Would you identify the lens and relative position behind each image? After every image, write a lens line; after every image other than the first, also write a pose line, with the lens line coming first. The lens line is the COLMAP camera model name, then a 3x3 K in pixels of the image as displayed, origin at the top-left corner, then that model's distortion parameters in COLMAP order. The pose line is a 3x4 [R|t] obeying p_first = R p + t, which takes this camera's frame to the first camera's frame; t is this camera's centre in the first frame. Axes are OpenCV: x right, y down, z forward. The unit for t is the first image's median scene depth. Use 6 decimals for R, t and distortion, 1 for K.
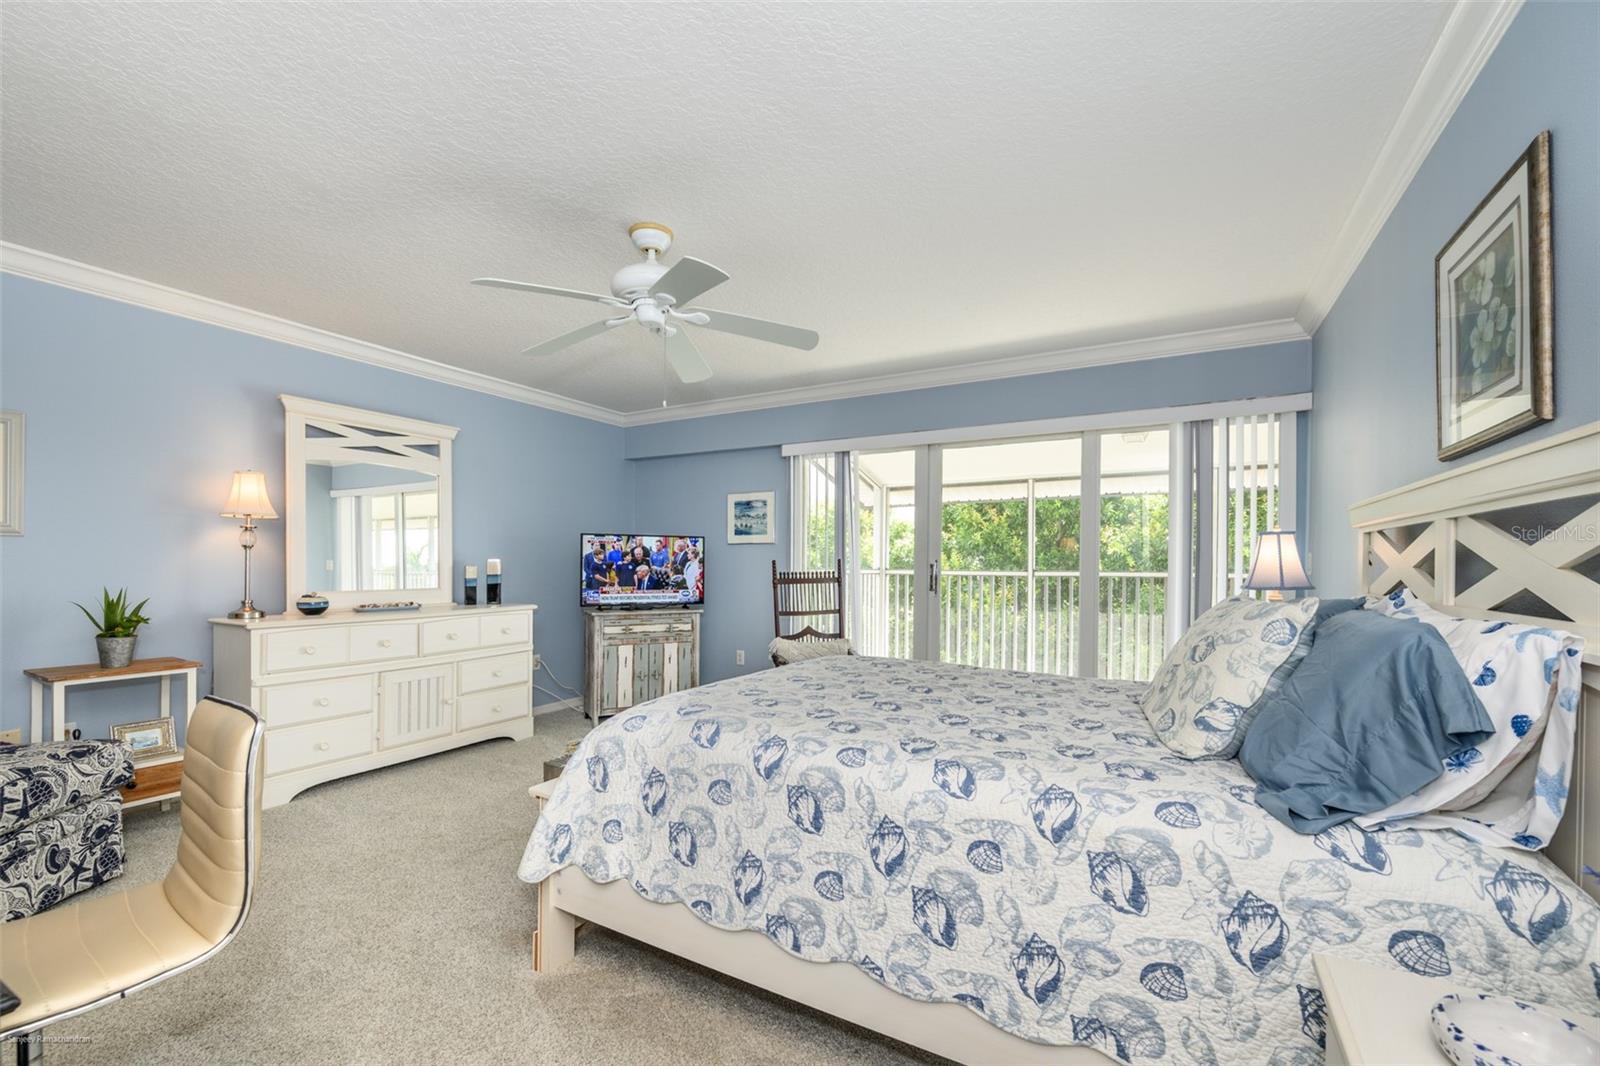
lens RADIAL K [[622.4, 0, 779.6], [0, 622.4, 563.6], [0, 0, 1]] dist [-0.000676, -0.000147]
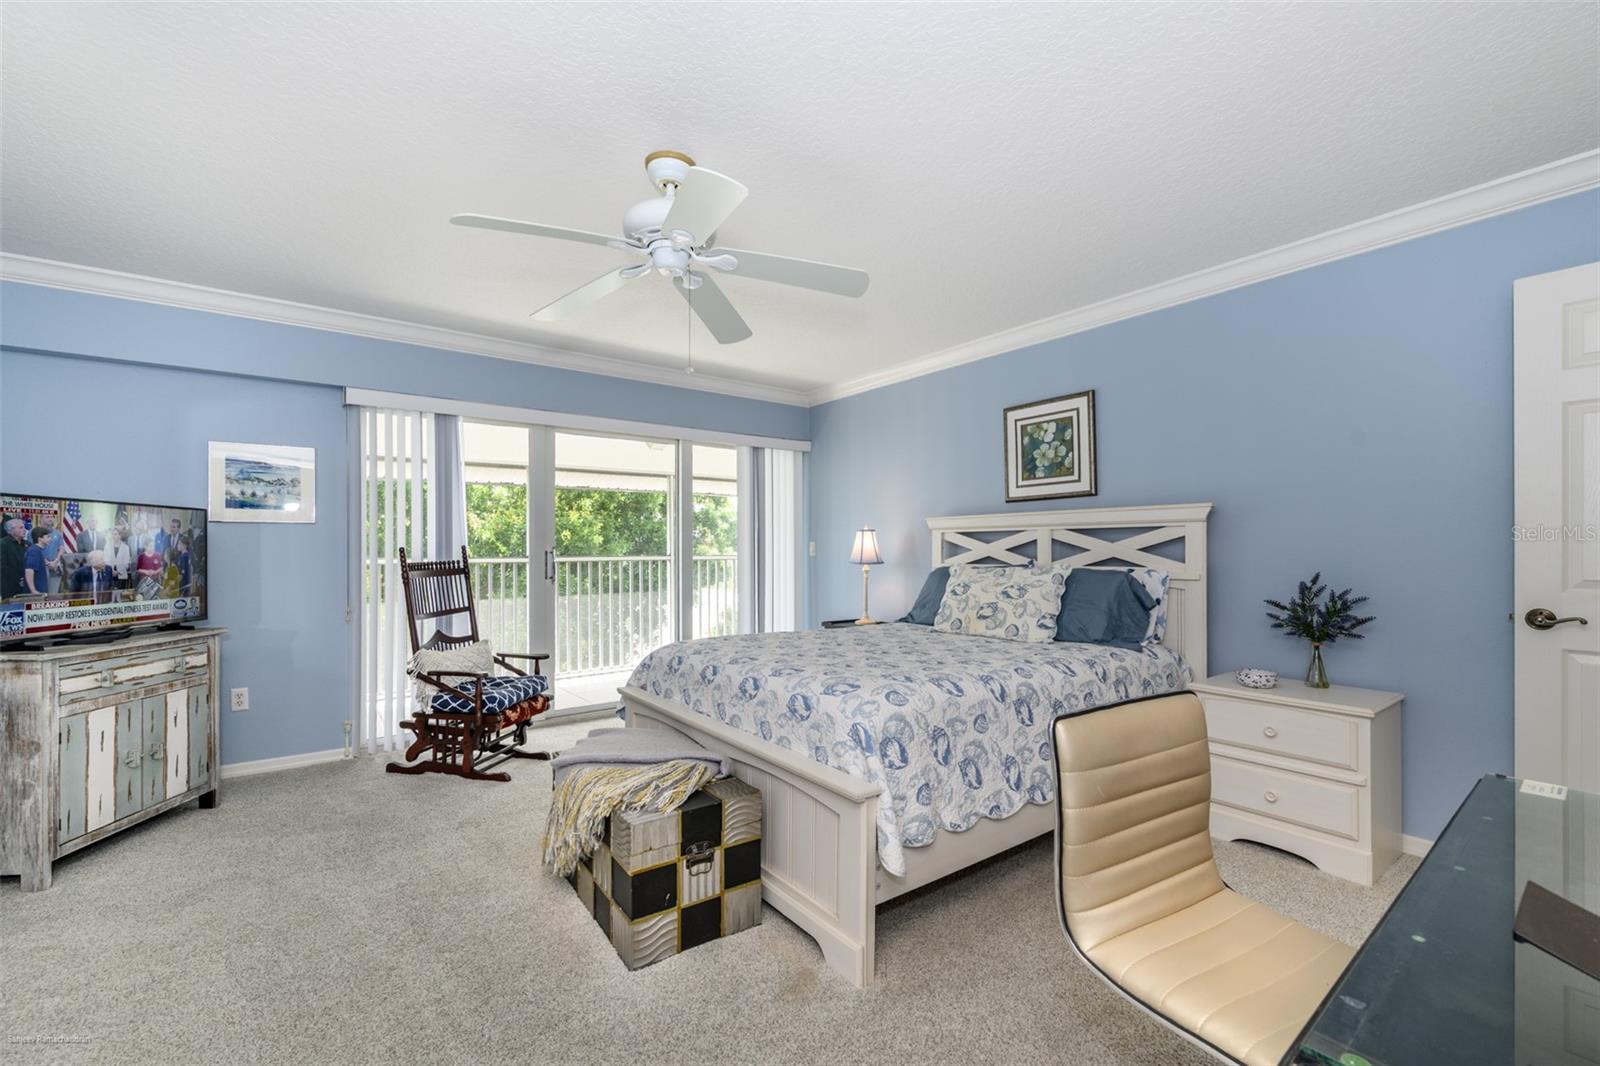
lens RADIAL K [[652.8, 0, 756.0], [0, 652.8, 545.4], [0, 0, 1]] dist [-0.000367, 0.000034]
pose [[0.450560, 0.000296, 0.892746, -0.490951], [0.005961, 0.999977, -0.003340, -0.002470], [-0.892726, 0.006826, 0.450548, 0.255534]]
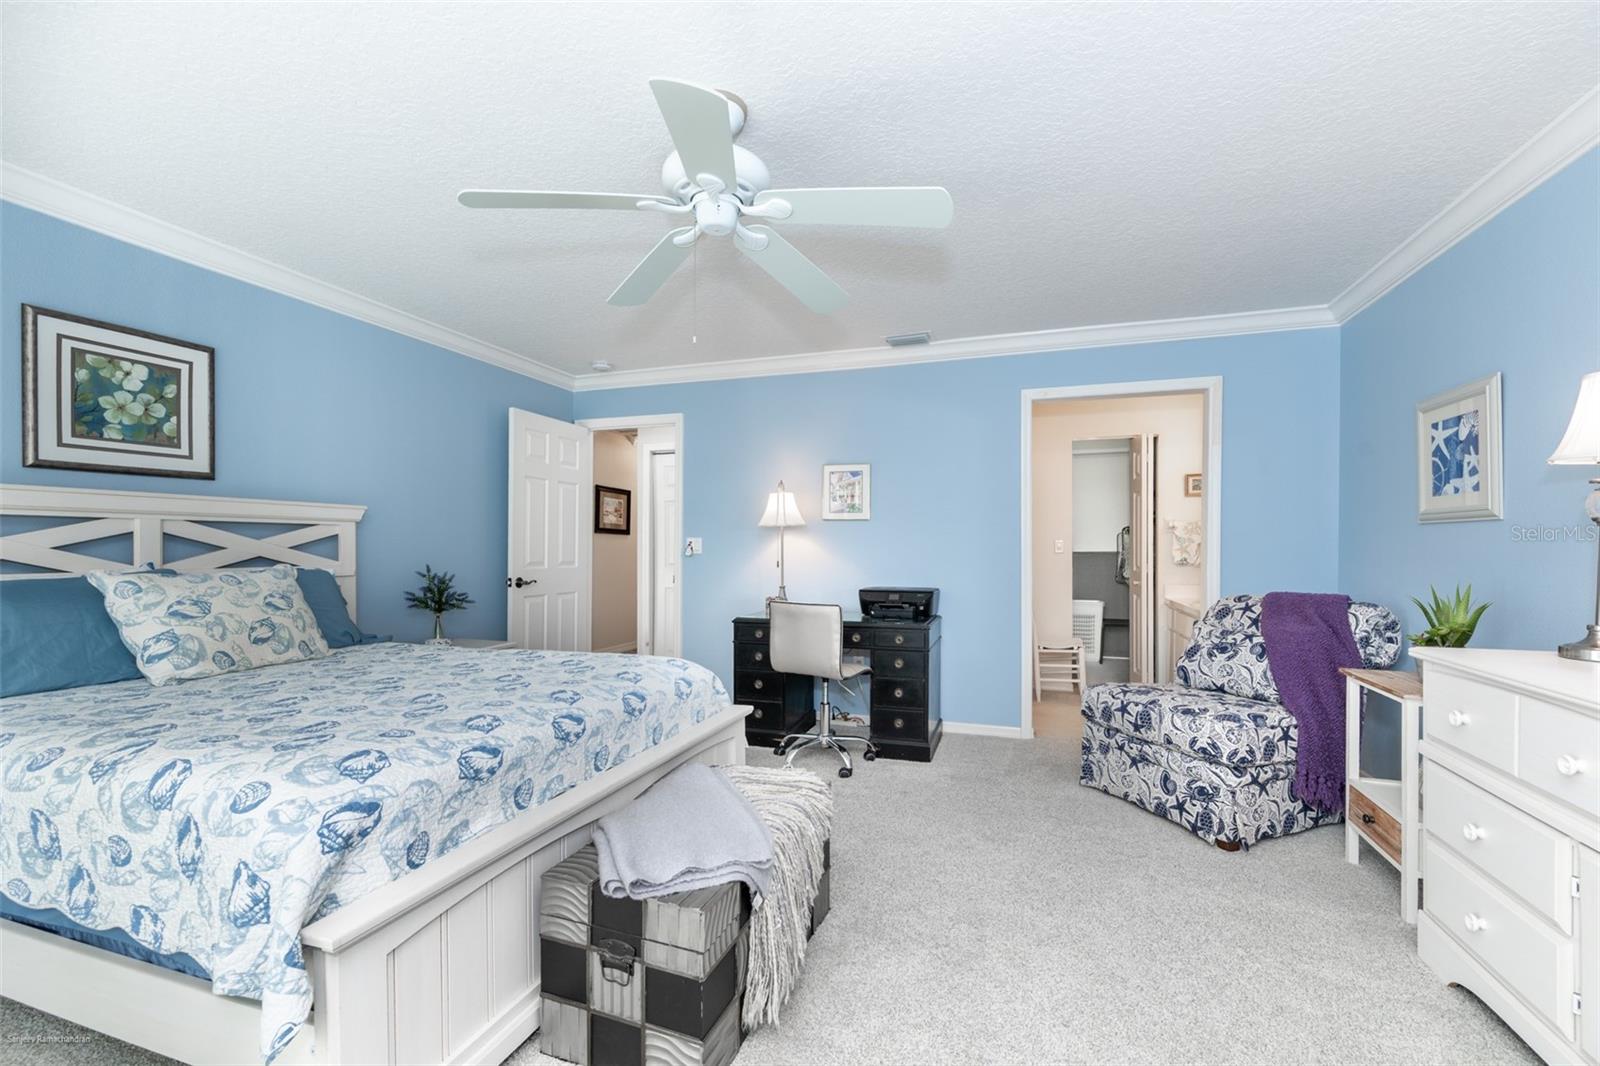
lens RADIAL K [[687.7, 0, 820.2], [0, 687.7, 528.3], [0, 0, 1]] dist [-0.000666, -0.000186]
pose [[-0.982333, -0.009533, -0.186897, -0.103079], [-0.004666, 0.999639, -0.026464, -0.001398], [0.187081, -0.025124, -0.982023, 0.927922]]
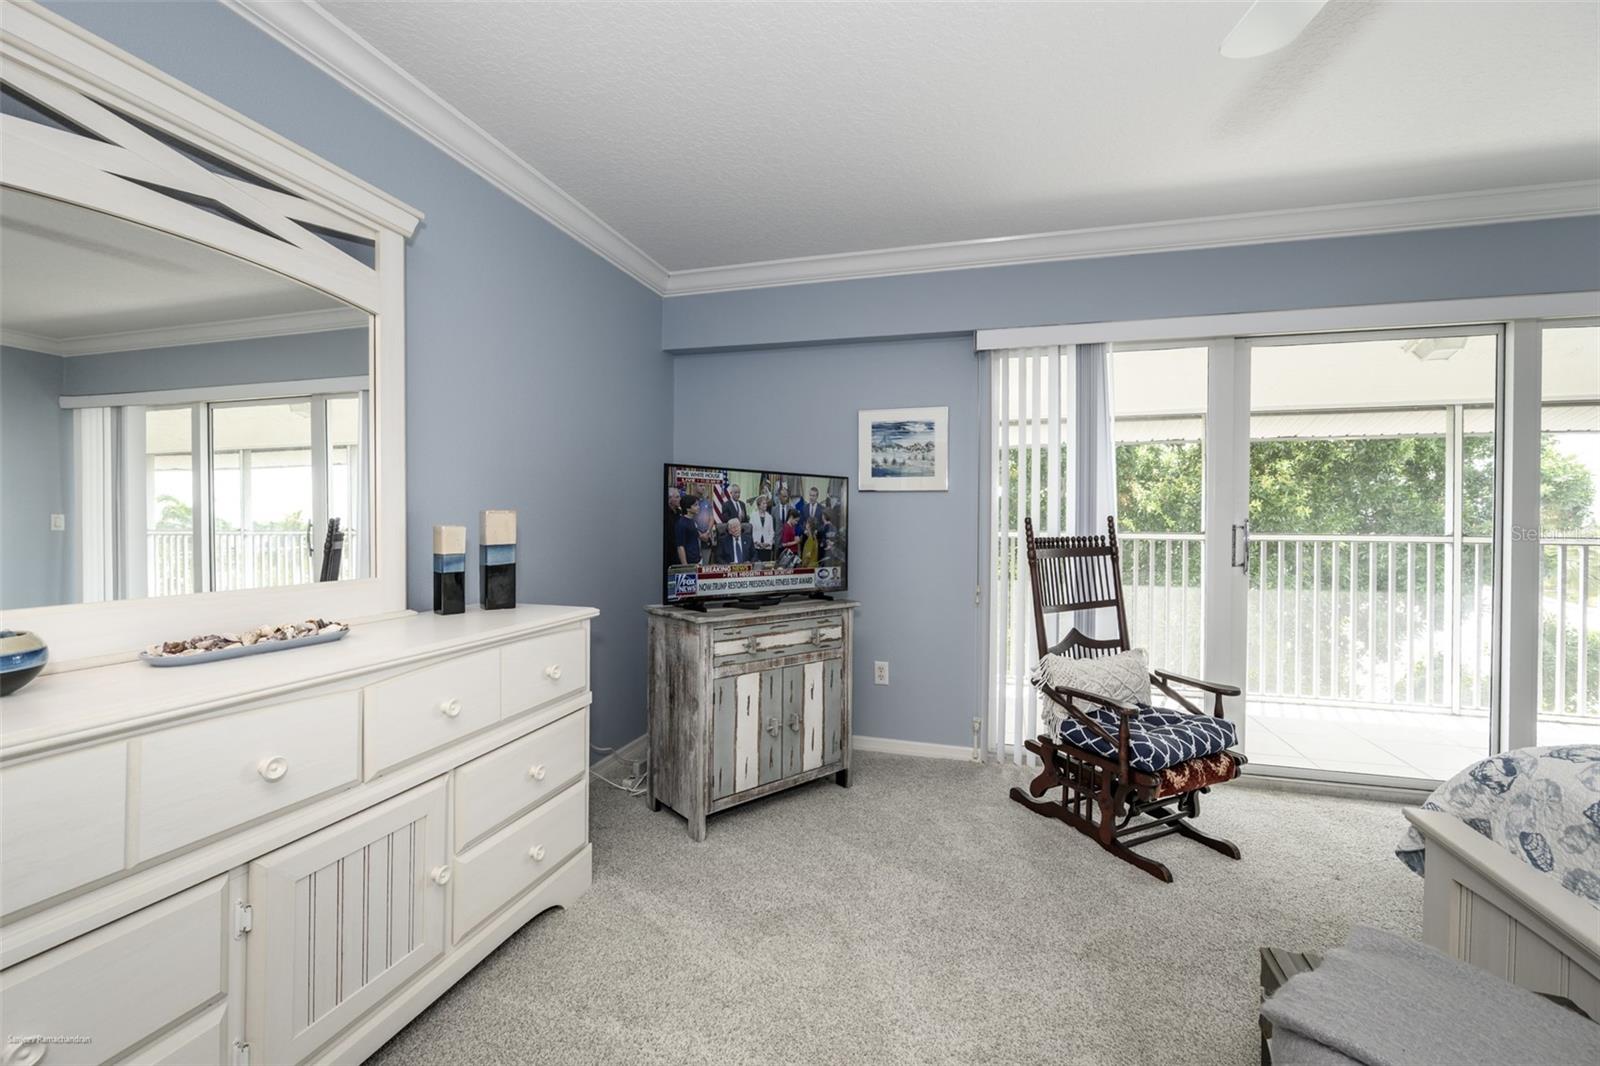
lens RADIAL K [[648.6, 0, 830.4], [0, 648.6, 524.5], [0, 0, 1]] dist [-0.005161, -0.000266]
pose [[0.969579, 0.003515, 0.244755, -0.315930], [-0.004556, 0.999983, 0.003687, -0.000304], [-0.244738, -0.004690, 0.969578, 0.441638]]
